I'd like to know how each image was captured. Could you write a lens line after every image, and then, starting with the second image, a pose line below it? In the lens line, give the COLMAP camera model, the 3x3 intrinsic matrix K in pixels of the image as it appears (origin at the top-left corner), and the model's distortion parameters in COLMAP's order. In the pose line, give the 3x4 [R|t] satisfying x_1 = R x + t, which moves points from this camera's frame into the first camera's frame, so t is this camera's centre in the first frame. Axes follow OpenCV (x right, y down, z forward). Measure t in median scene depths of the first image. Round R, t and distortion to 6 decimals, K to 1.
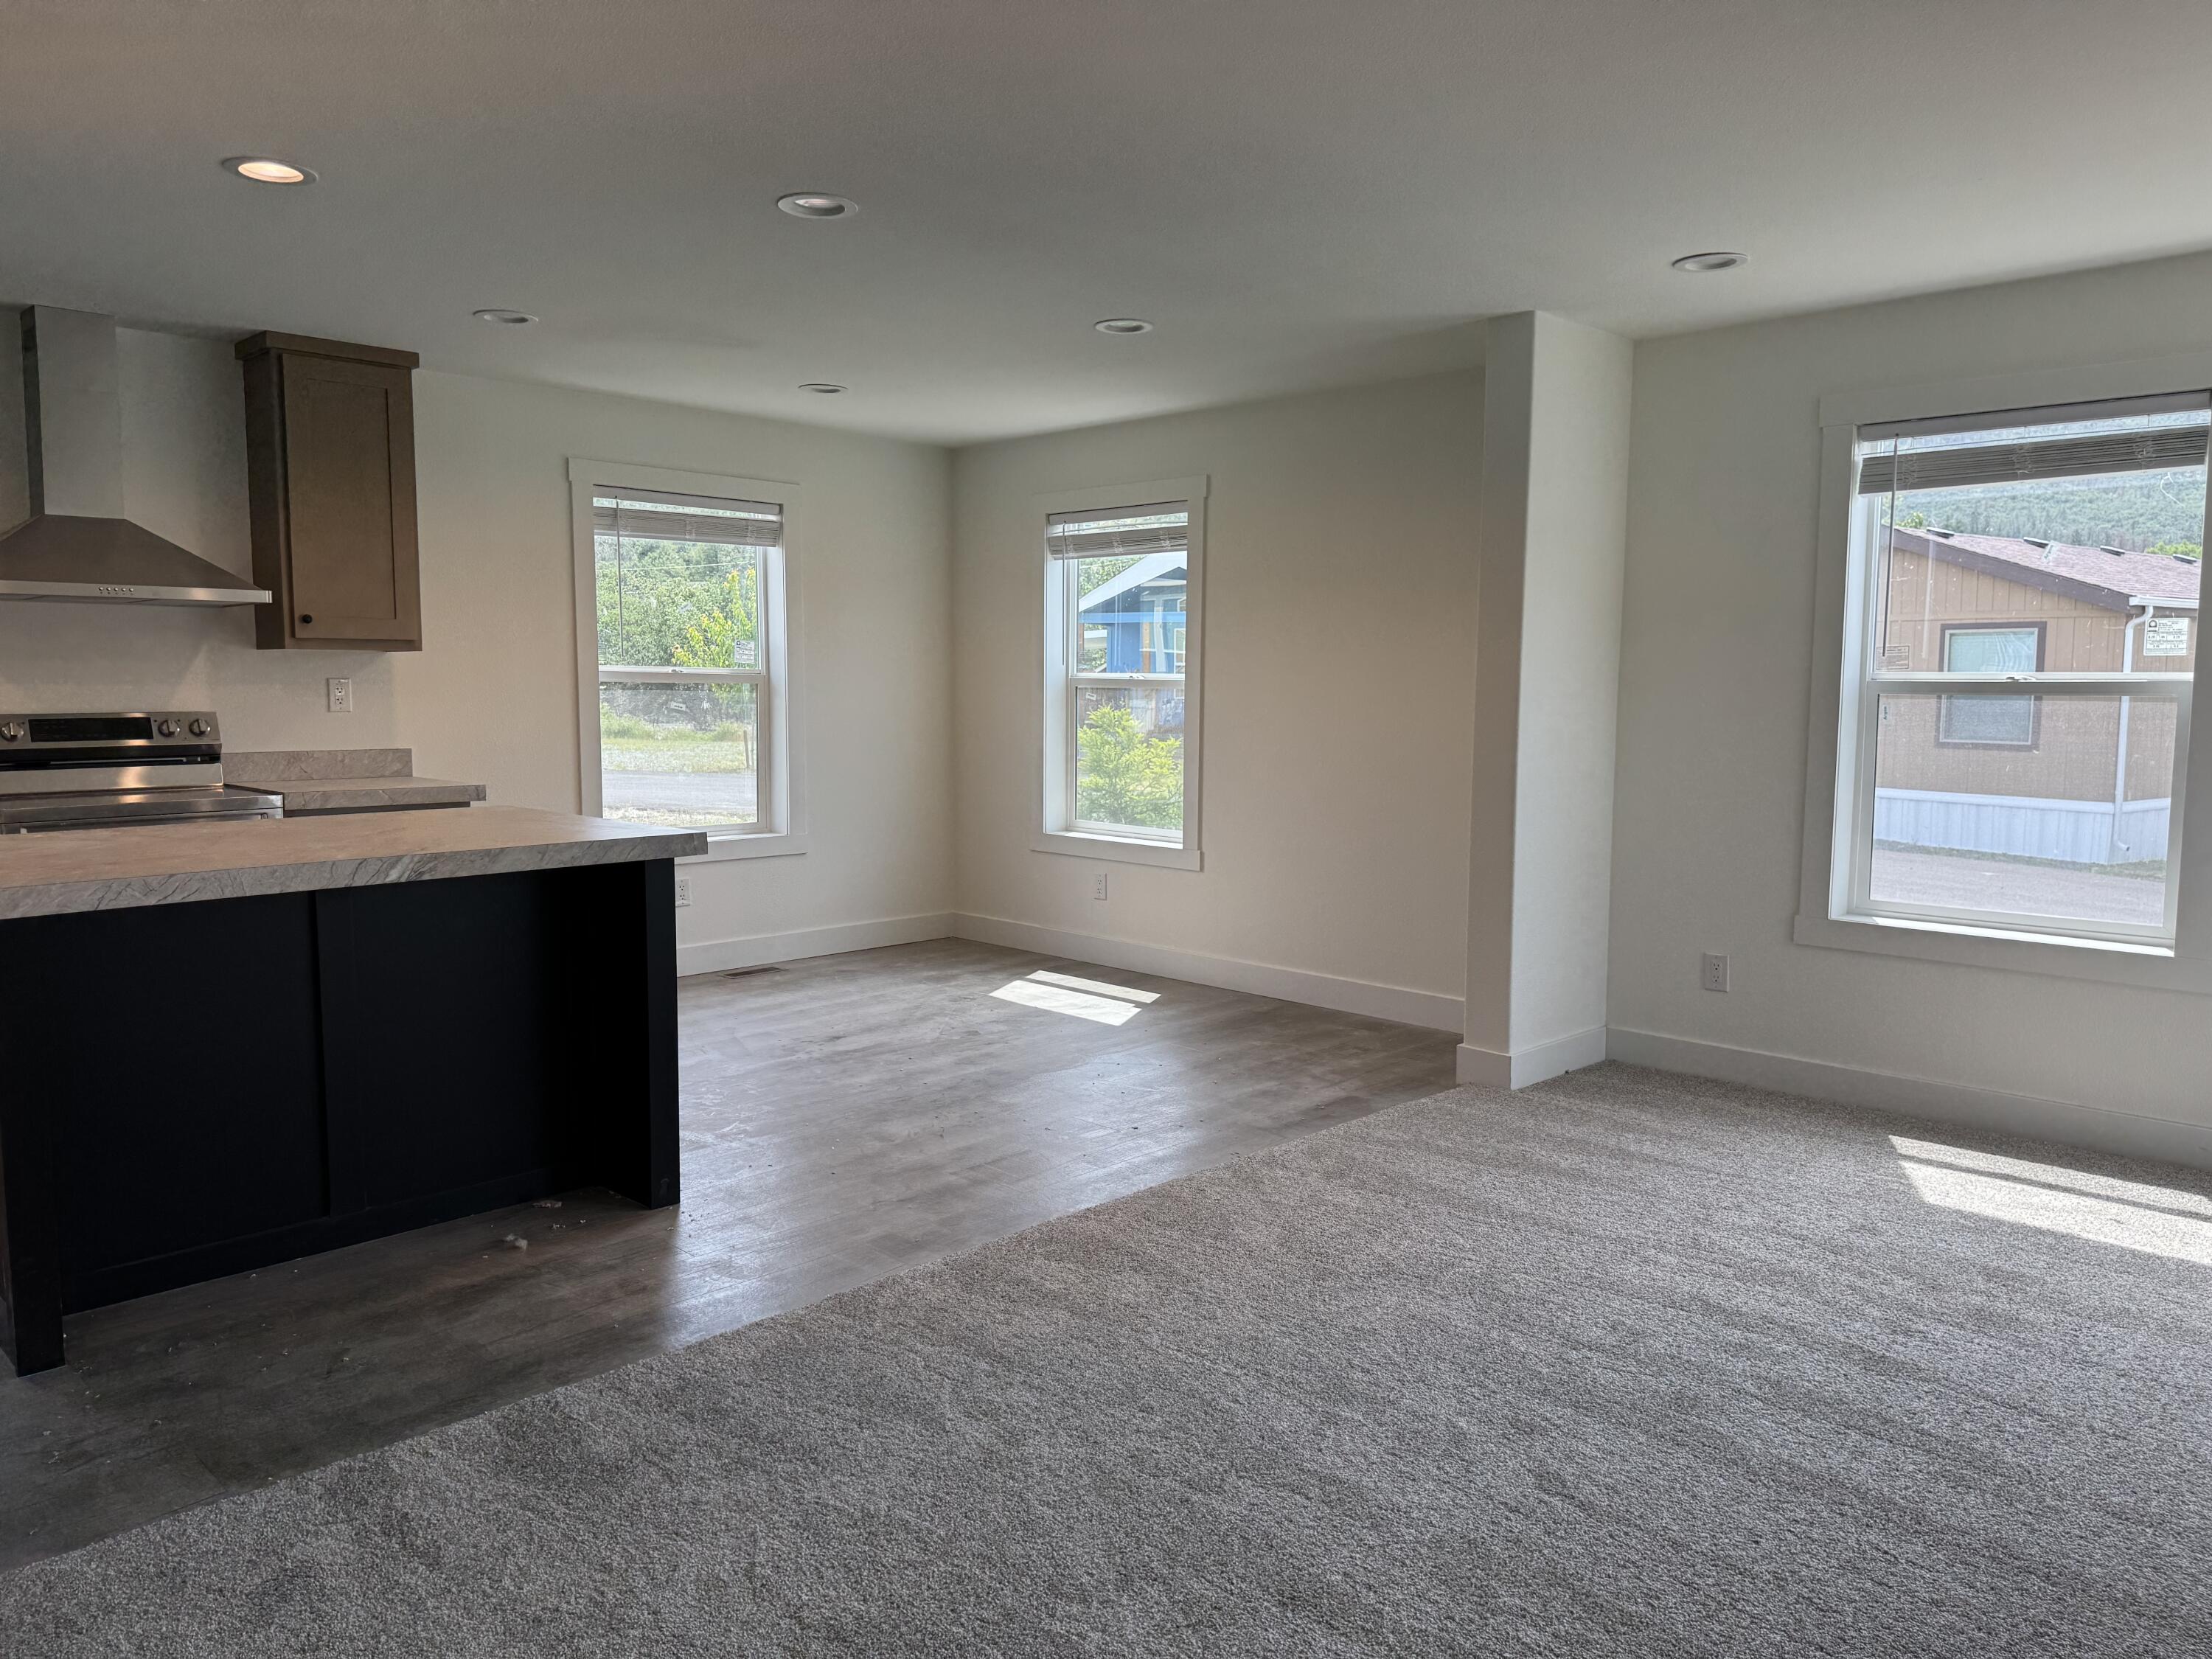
lens RADIAL K [[1555.2, 0, 1133.0], [0, 1555.2, 823.7], [0, 0, 1]] dist [0.096435, -0.157461]
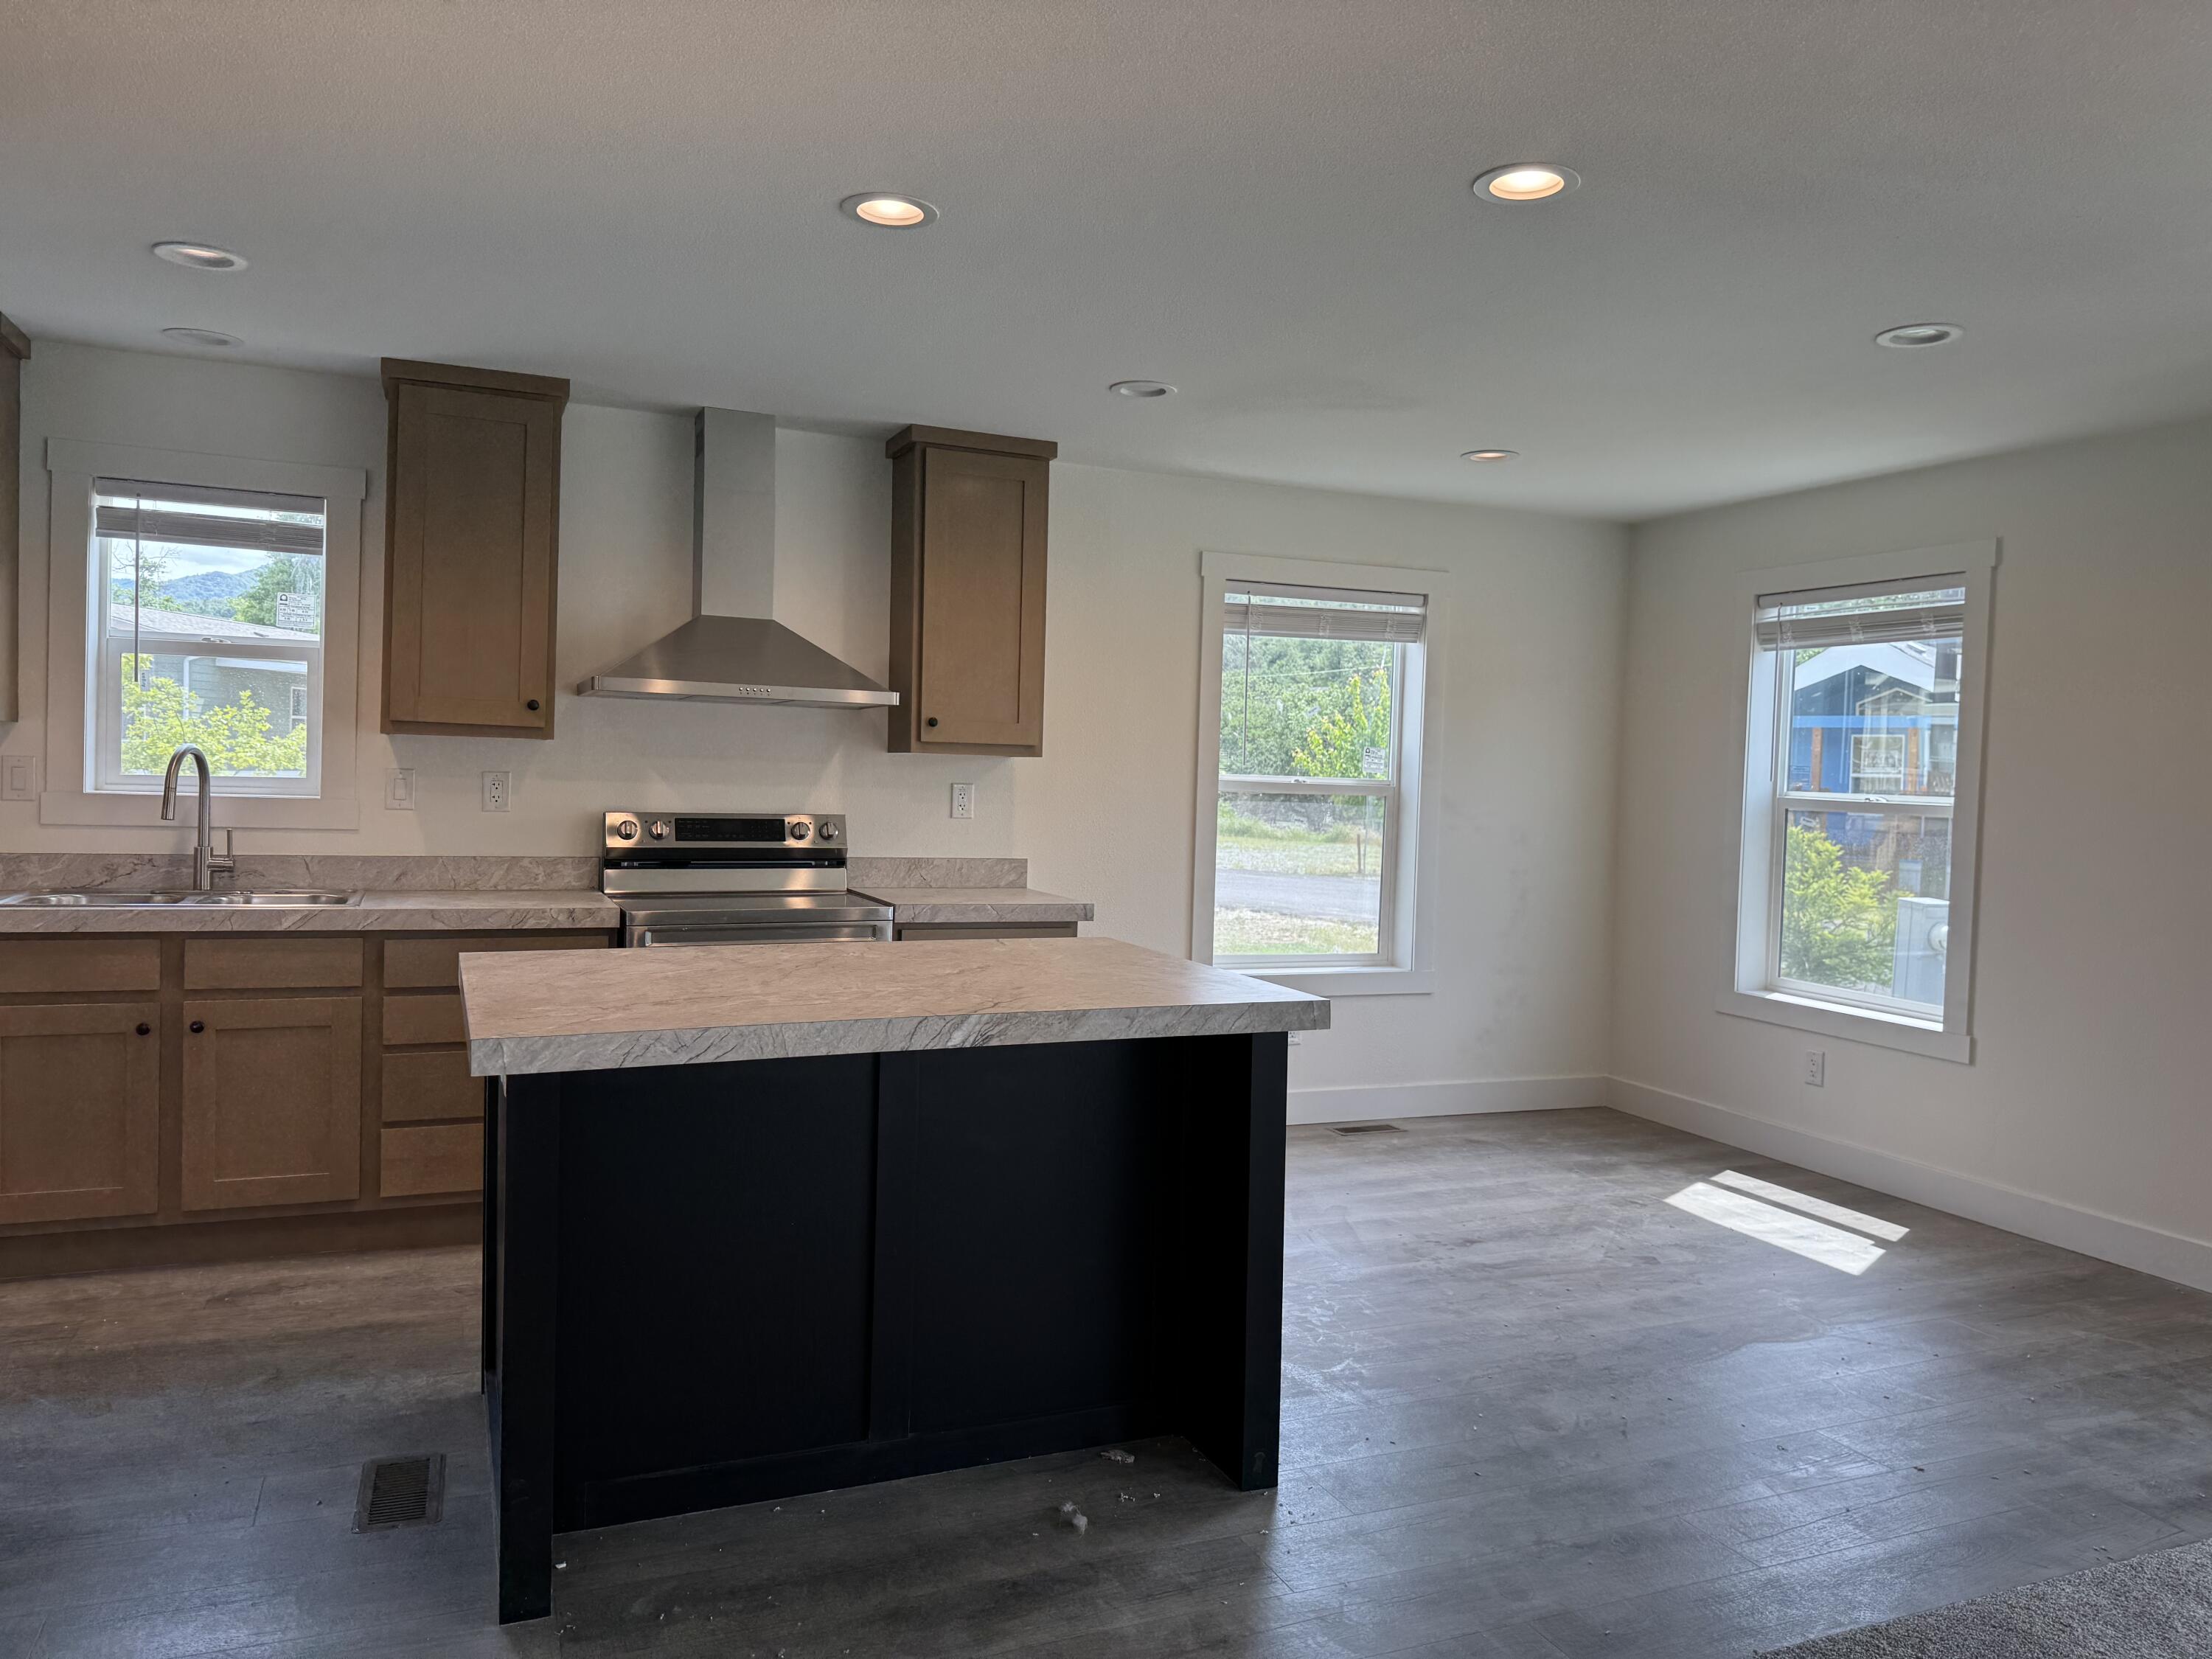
lens RADIAL K [[1542.7, 0, 1106.0], [0, 1542.7, 829.5], [0, 0, 1]] dist [0.101604, -0.135854]
pose [[0.919462, 0.035164, -0.391603, -0.057632], [-0.059253, 0.997010, -0.049595, -0.024325], [0.388688, 0.068804, 0.918797, 0.183073]]
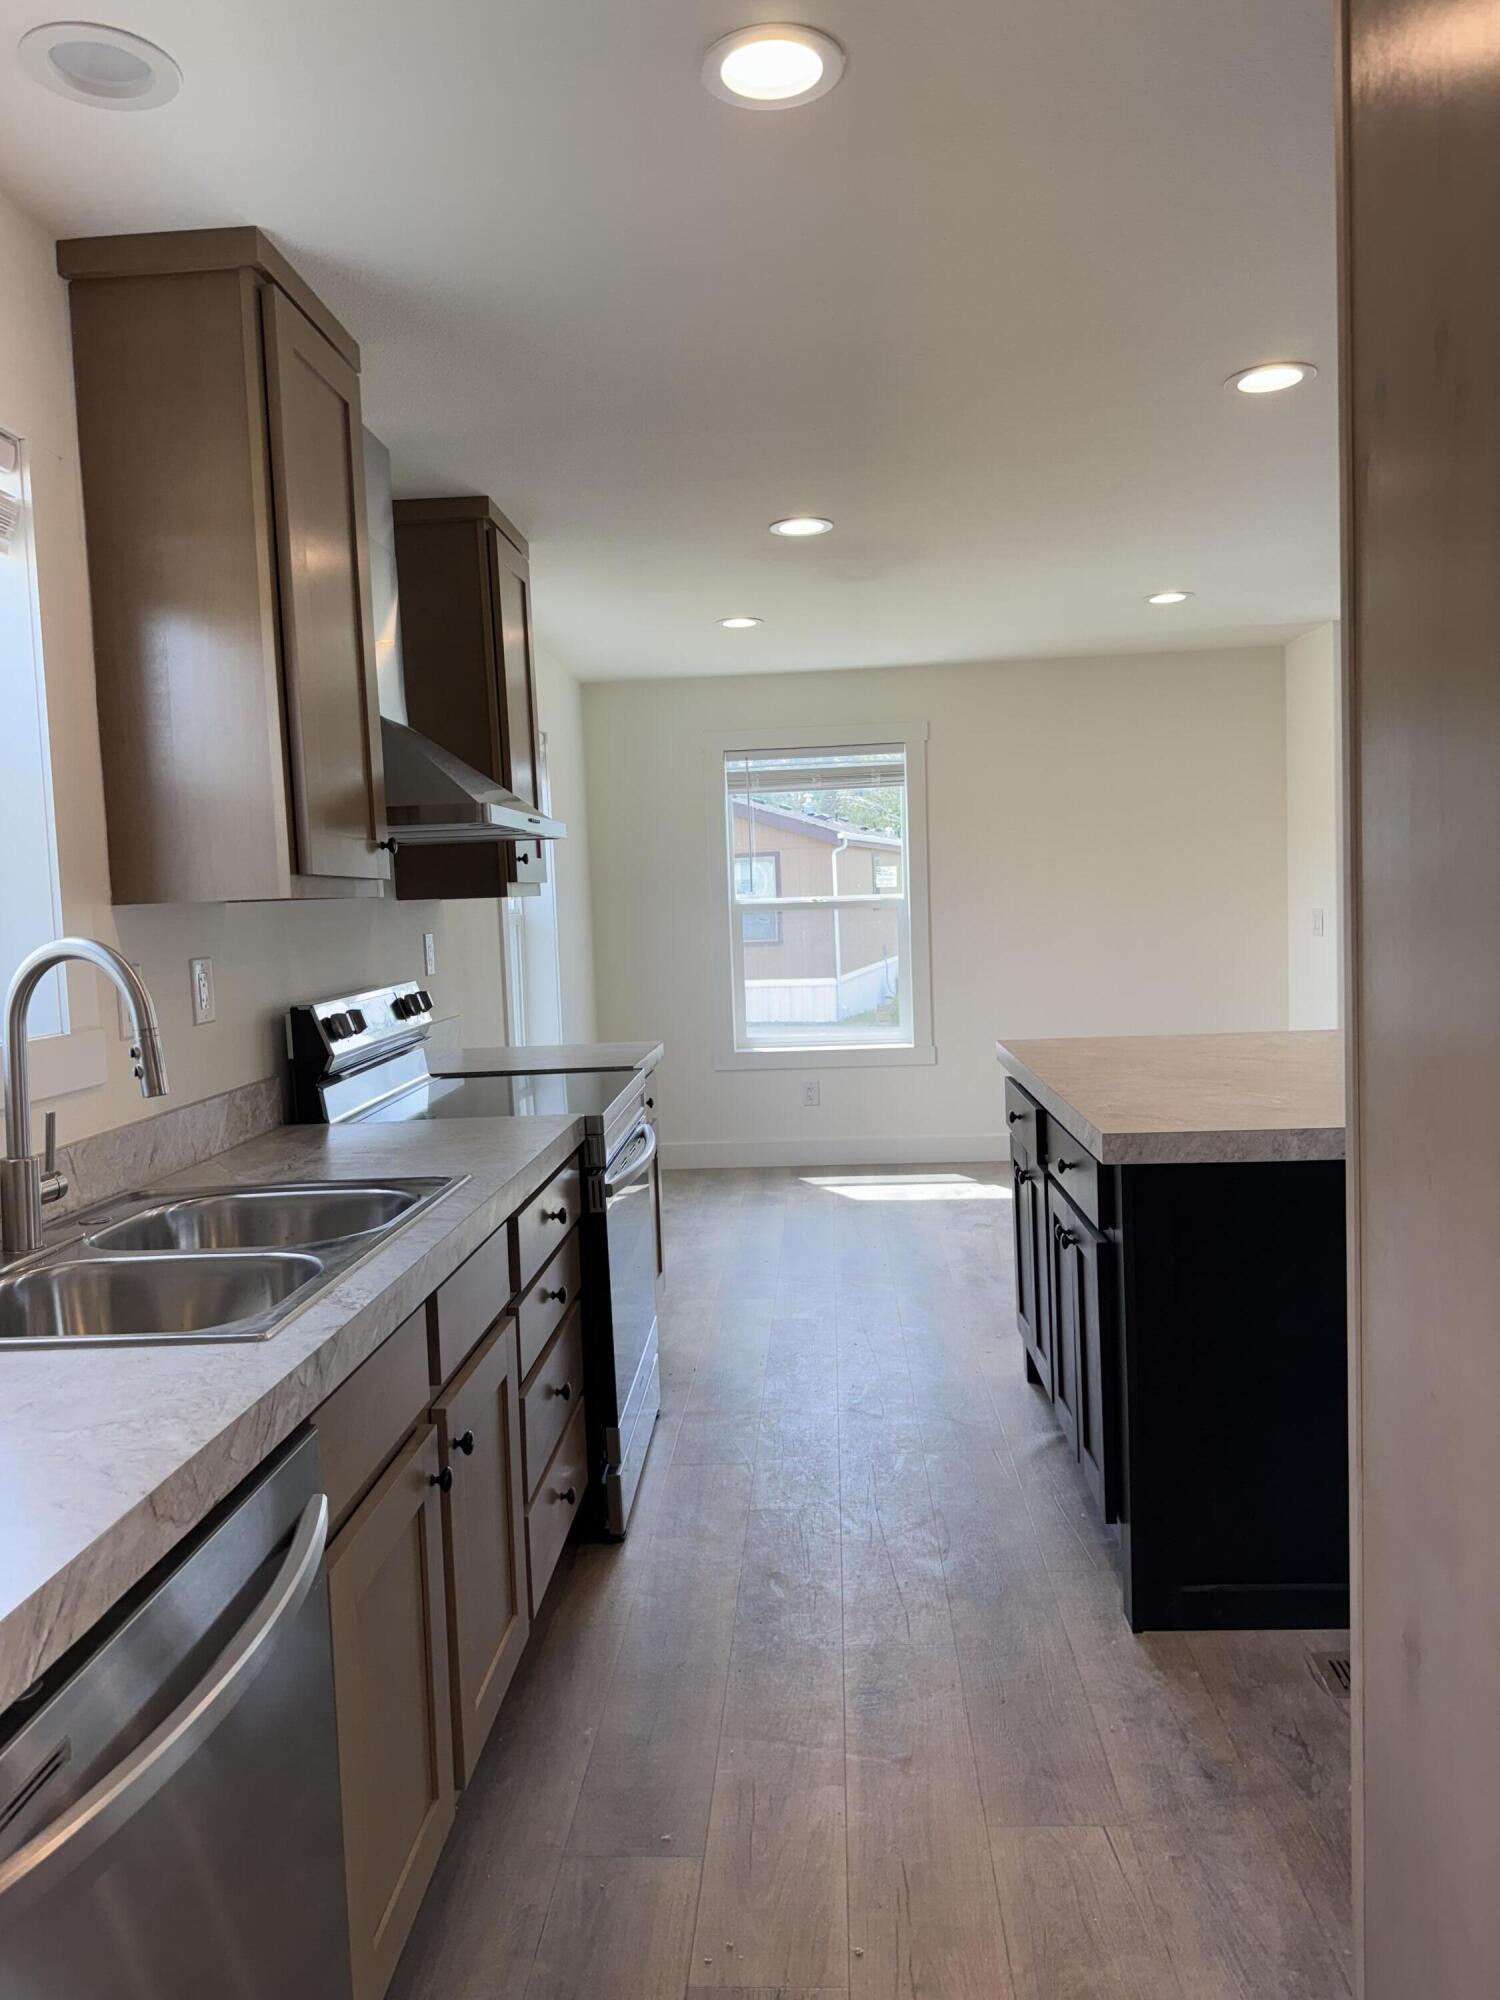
lens RADIAL K [[1386.5, 0, 736.6], [0, 1386.5, 998.3], [0, 0, 1]] dist [0.103092, -0.167080]
pose [[0.766268, -0.088685, 0.636371, -0.901001], [0.109530, 0.993961, 0.006632, -0.050113], [-0.633116, 0.064620, 0.771355, 0.378010]]
